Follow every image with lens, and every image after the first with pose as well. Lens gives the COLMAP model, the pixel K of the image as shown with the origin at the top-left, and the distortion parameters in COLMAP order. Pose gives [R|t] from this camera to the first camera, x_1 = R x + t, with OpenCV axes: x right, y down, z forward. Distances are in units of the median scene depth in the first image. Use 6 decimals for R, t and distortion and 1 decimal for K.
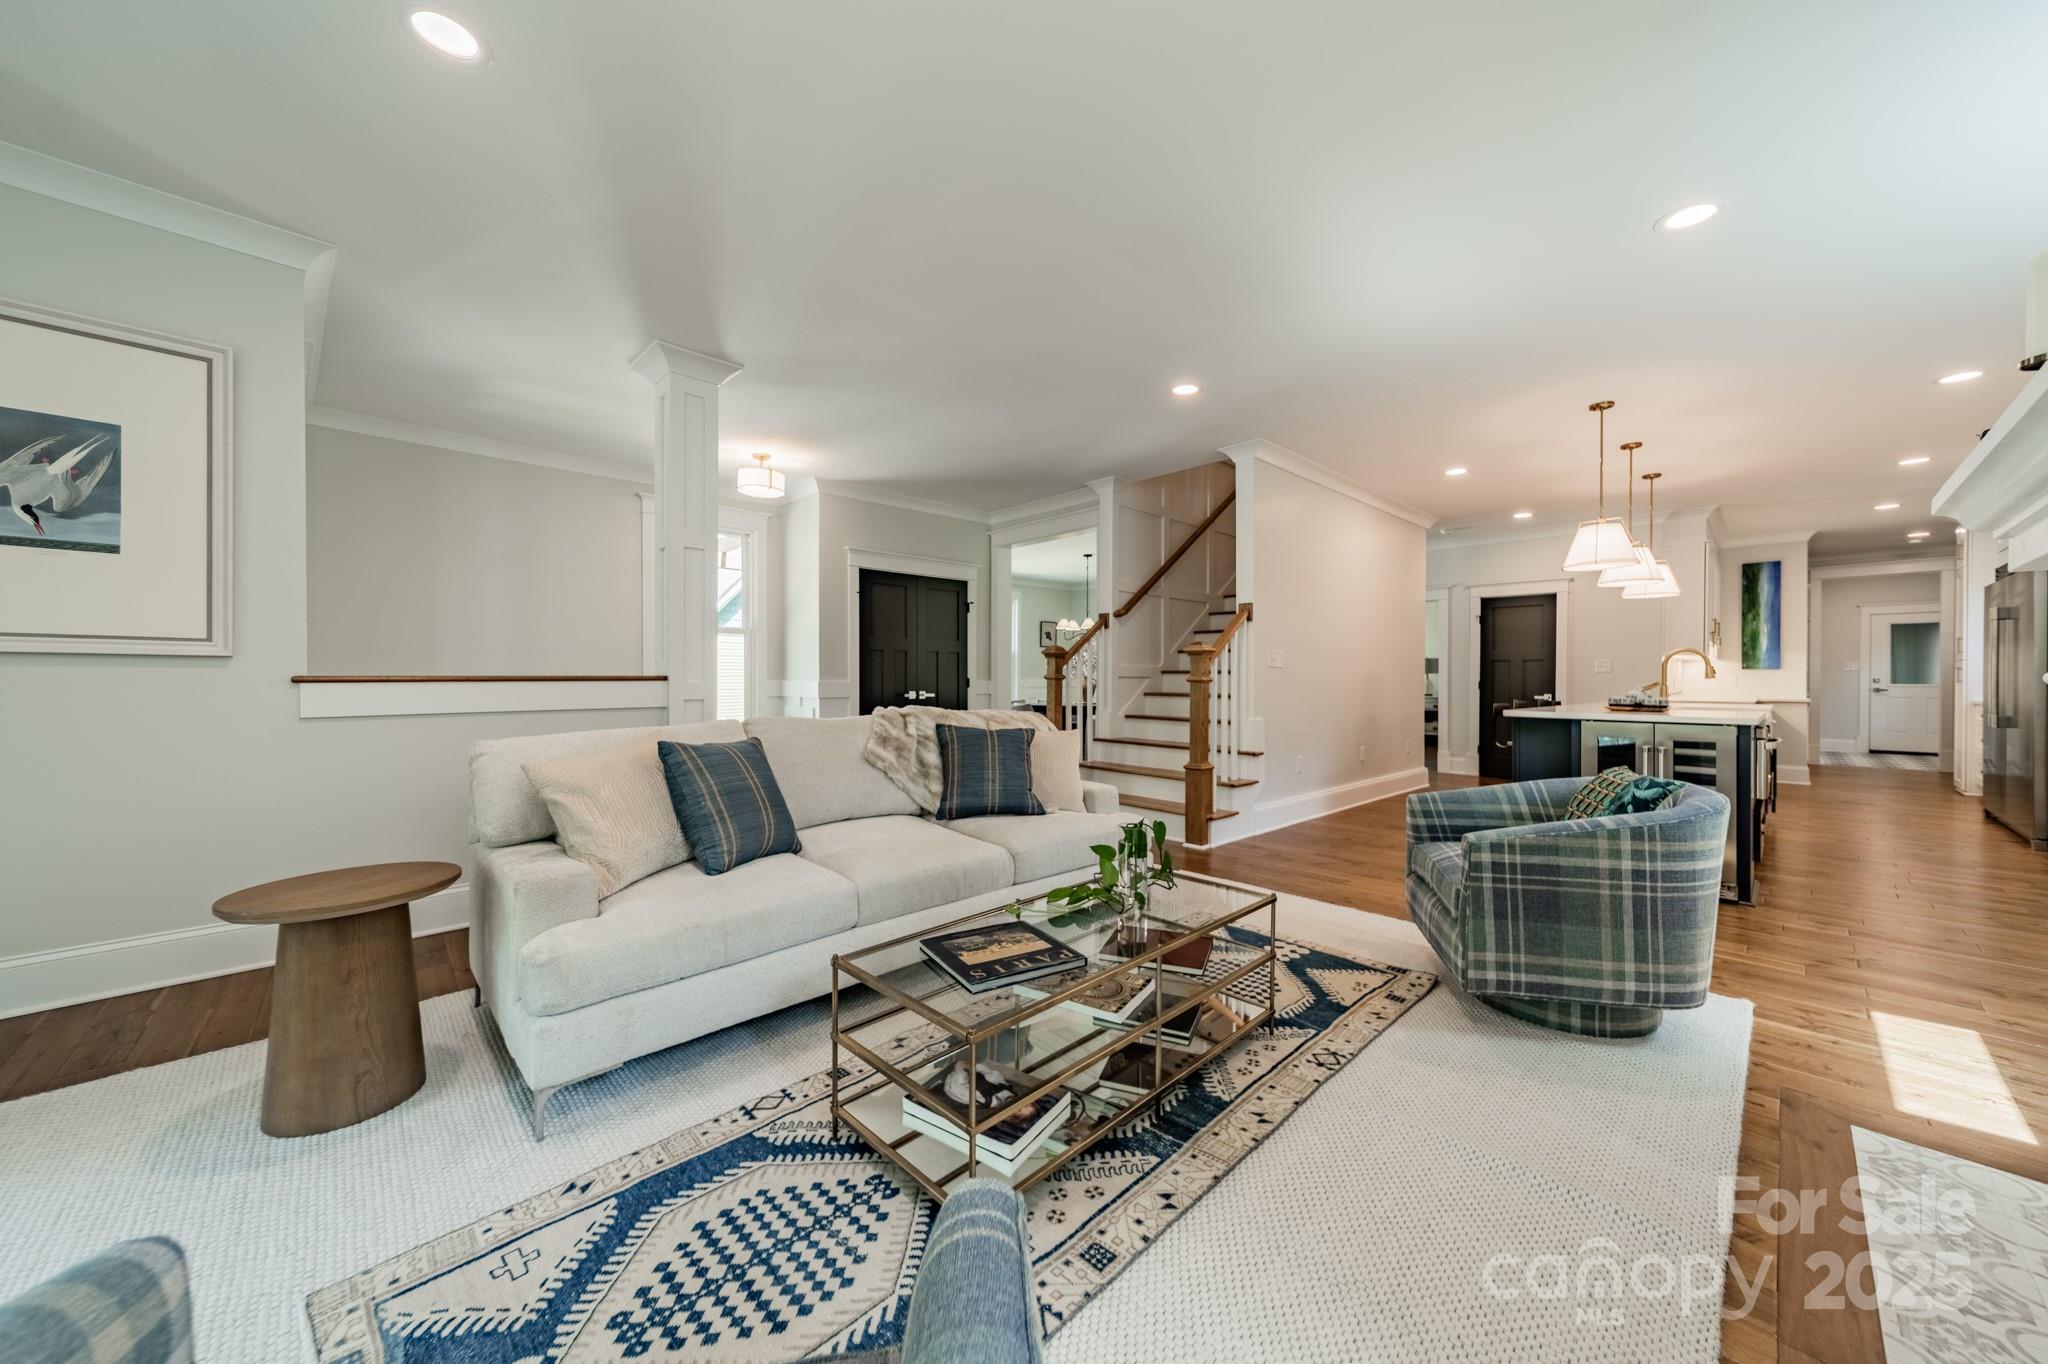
lens RADIAL K [[713.5, 0, 1029.5], [0, 713.5, 682.1], [0, 0, 1]] dist [0.007268, -0.000588]
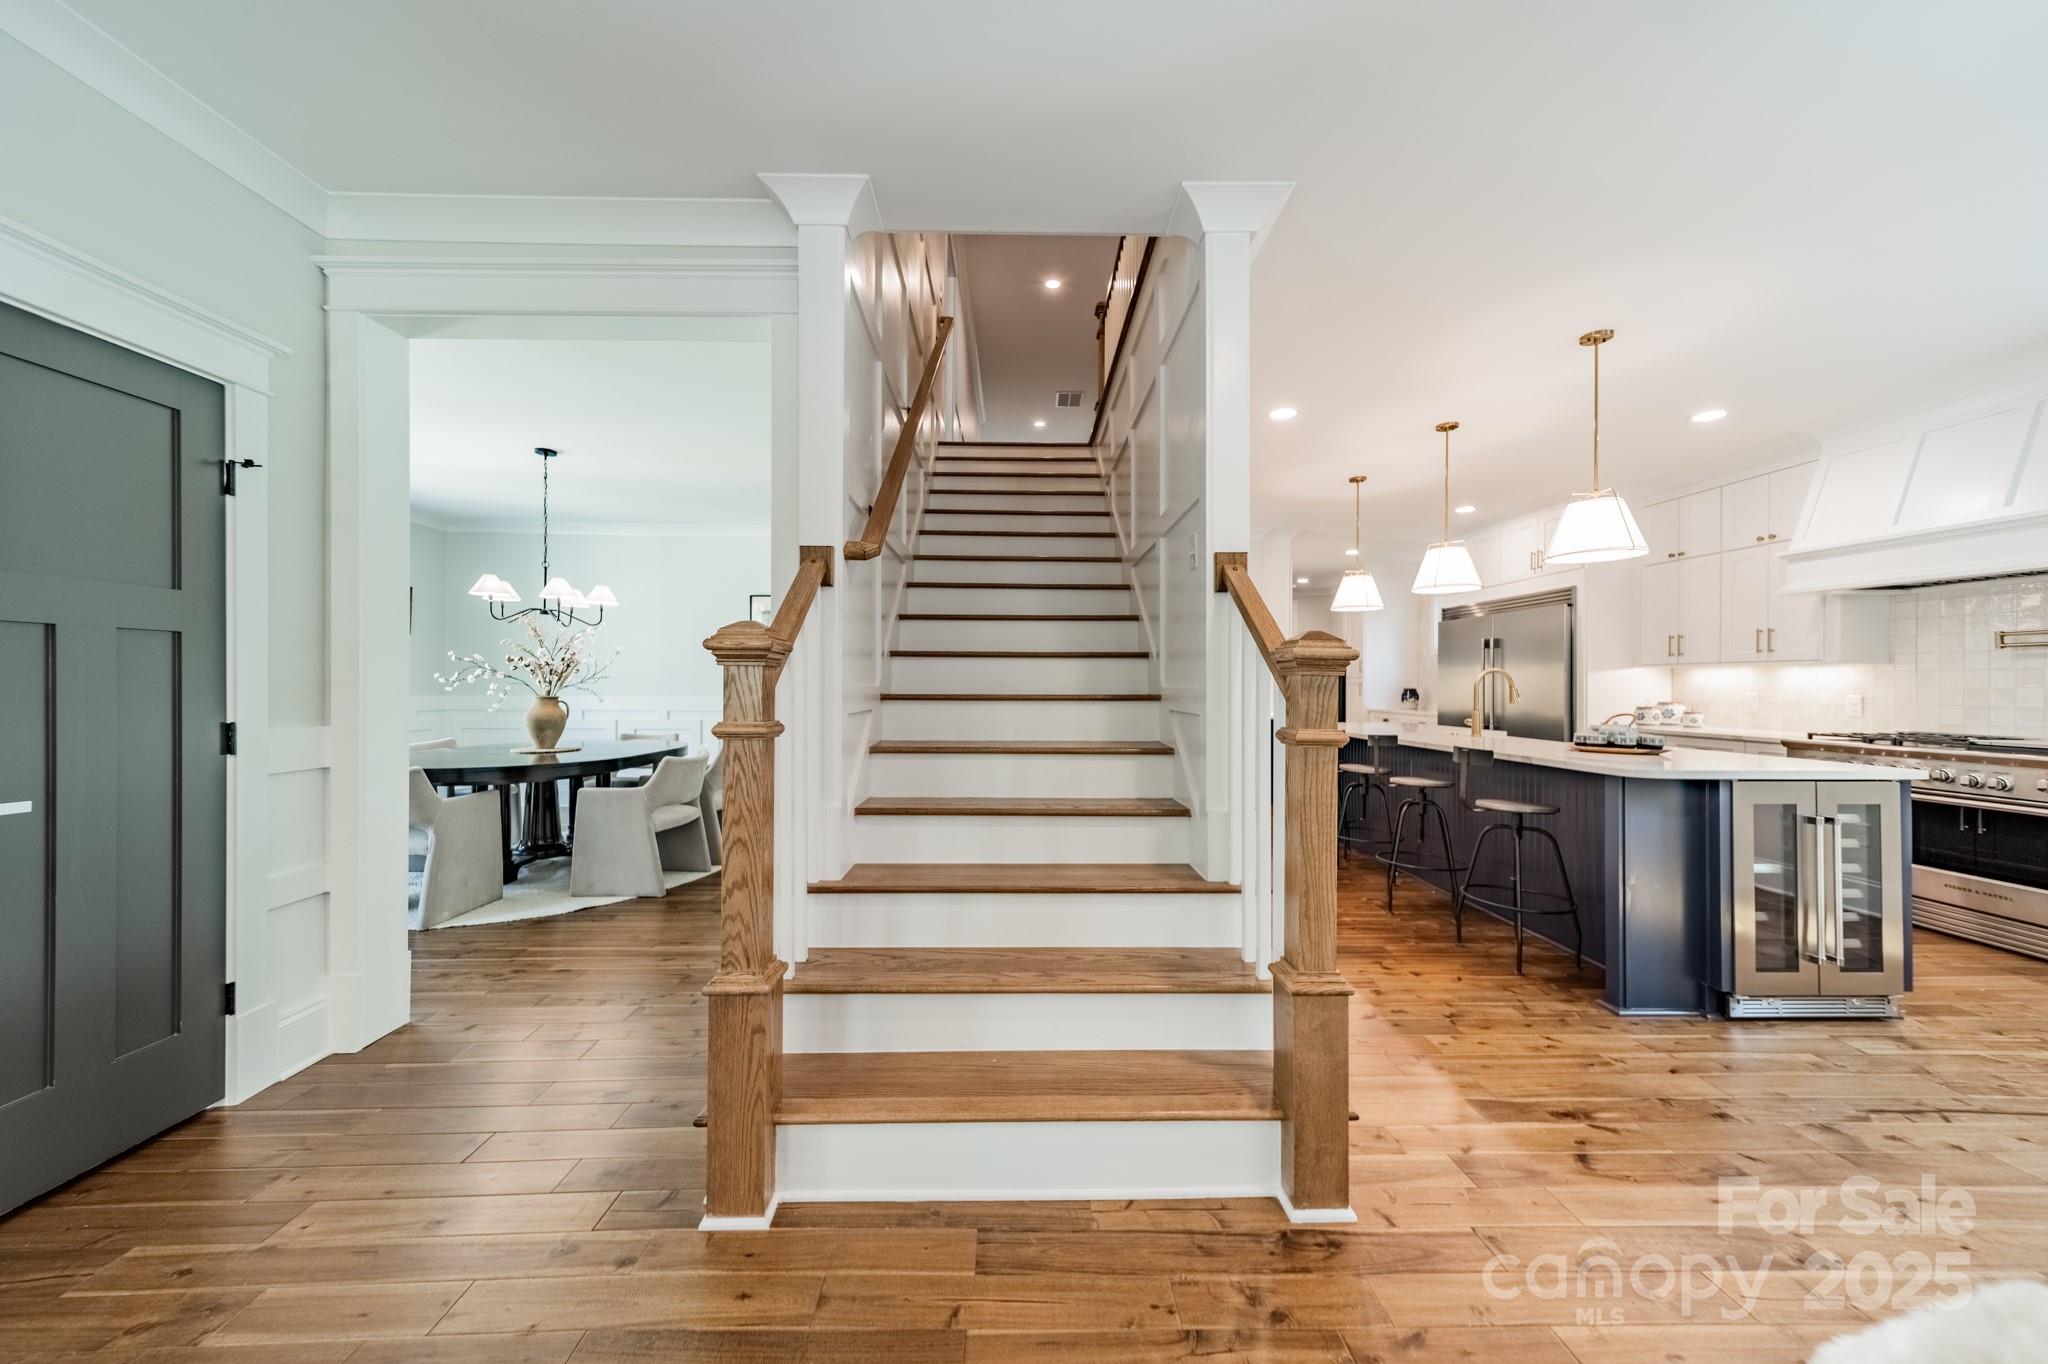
lens RADIAL K [[713.5, 0, 1025.1], [0, 713.5, 684.0], [0, 0, 1]] dist [0.007268, -0.000588]
pose [[0.671778, -0.000662, 0.740753, -0.074022], [0.003546, 0.999991, -0.002322, -0.016986], [-0.740744, 0.004186, 0.671774, 0.497352]]
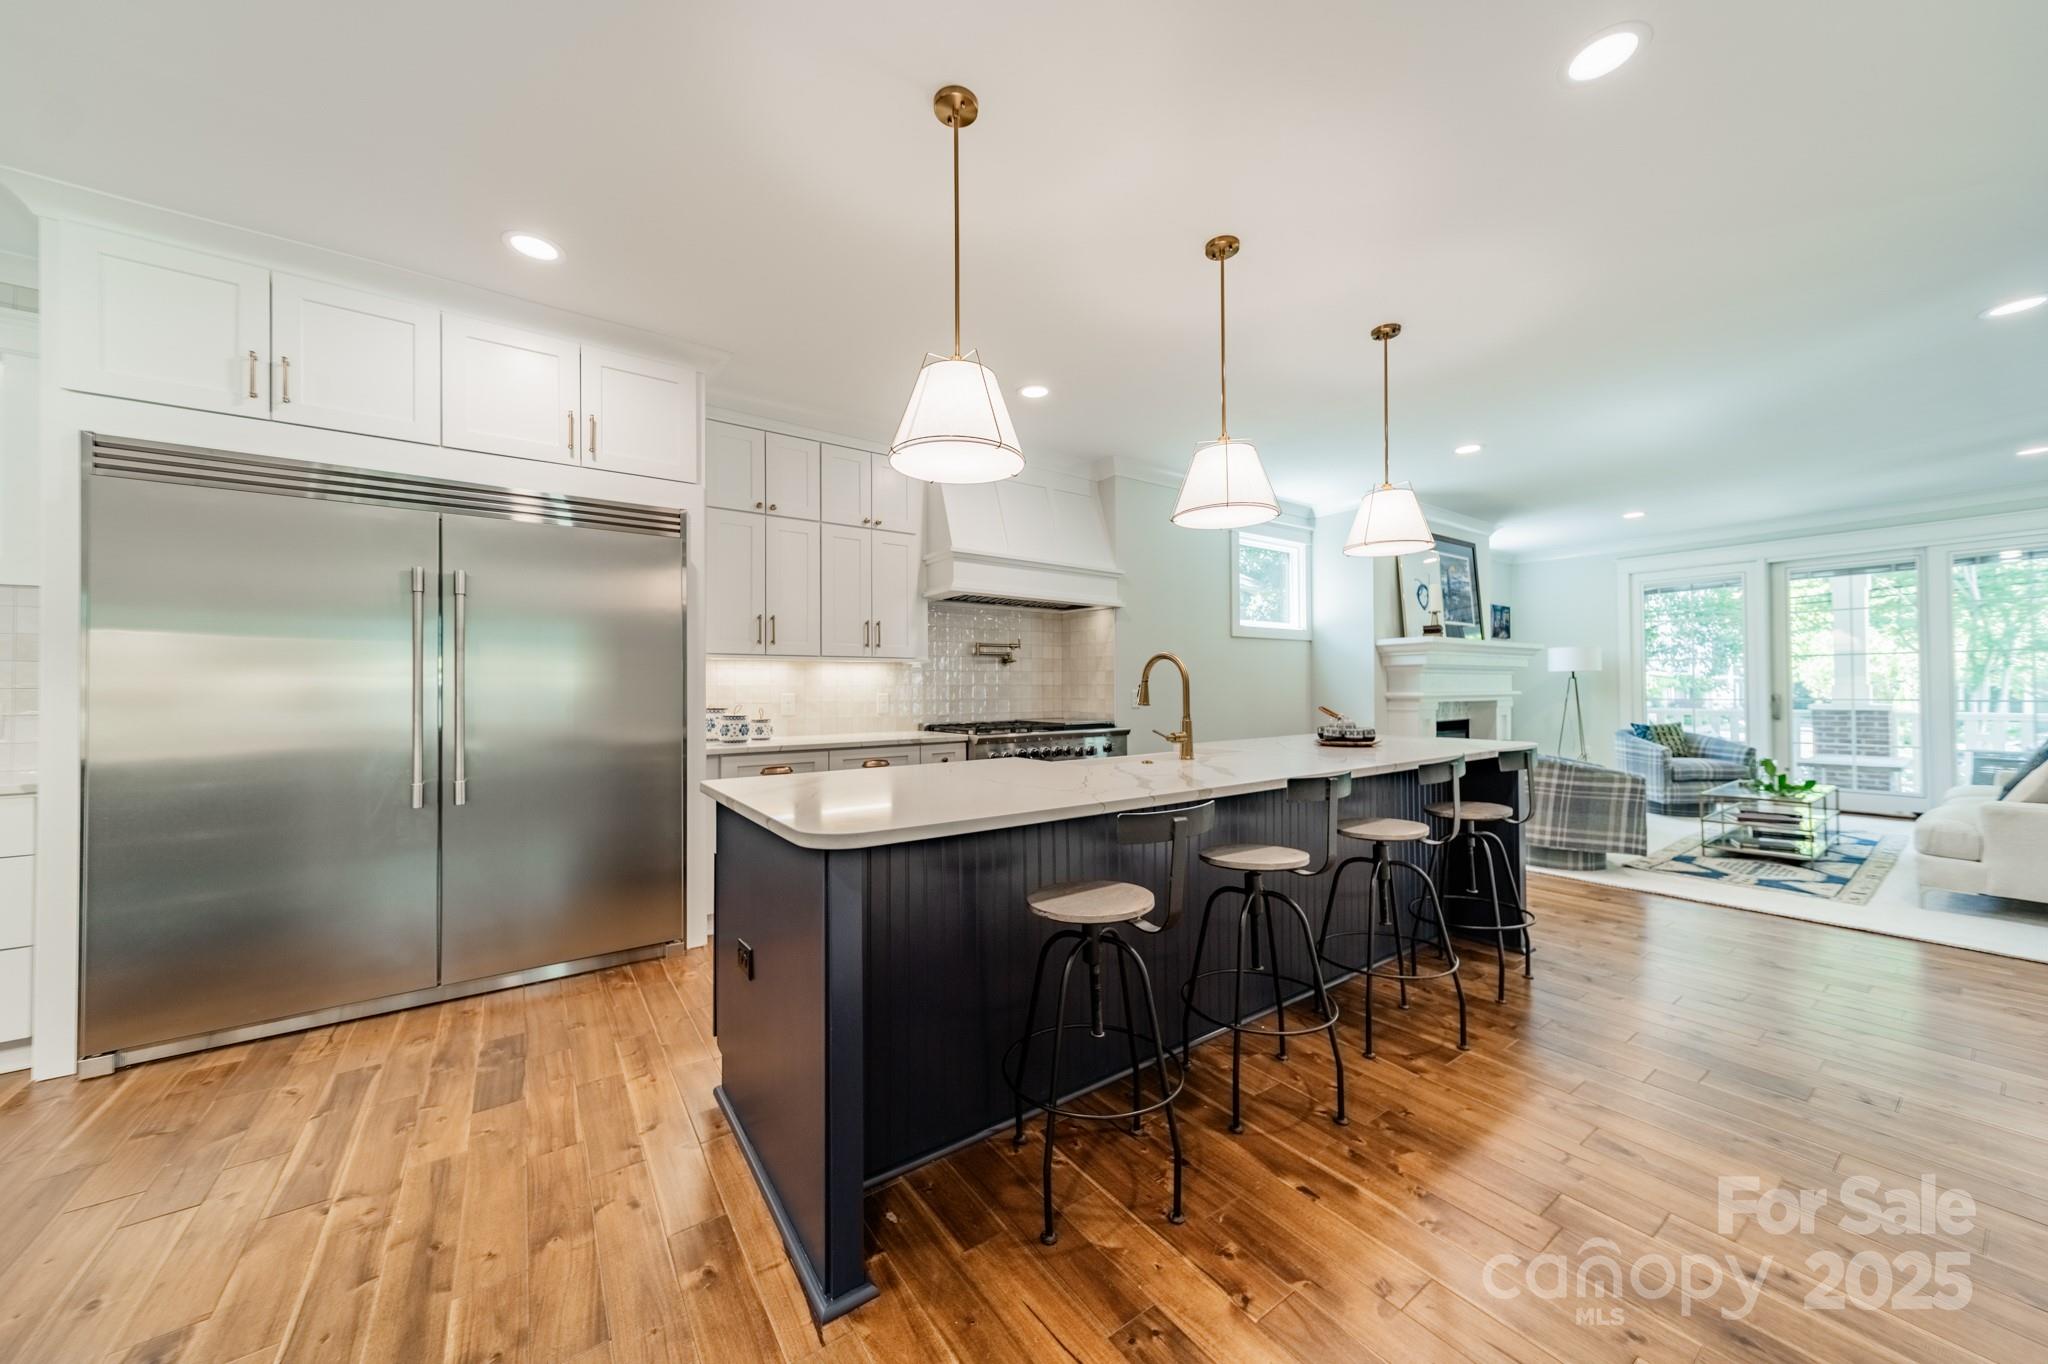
lens RADIAL K [[713.5, 0, 1029.7], [0, 713.5, 681.5], [0, 0, 1]] dist [0.007268, -0.000588]
pose [[-0.990313, -0.000614, 0.138851, 0.559032], [-0.000657, 1.000000, -0.000260, -0.017111], [-0.138850, -0.000349, -0.990313, 0.942259]]
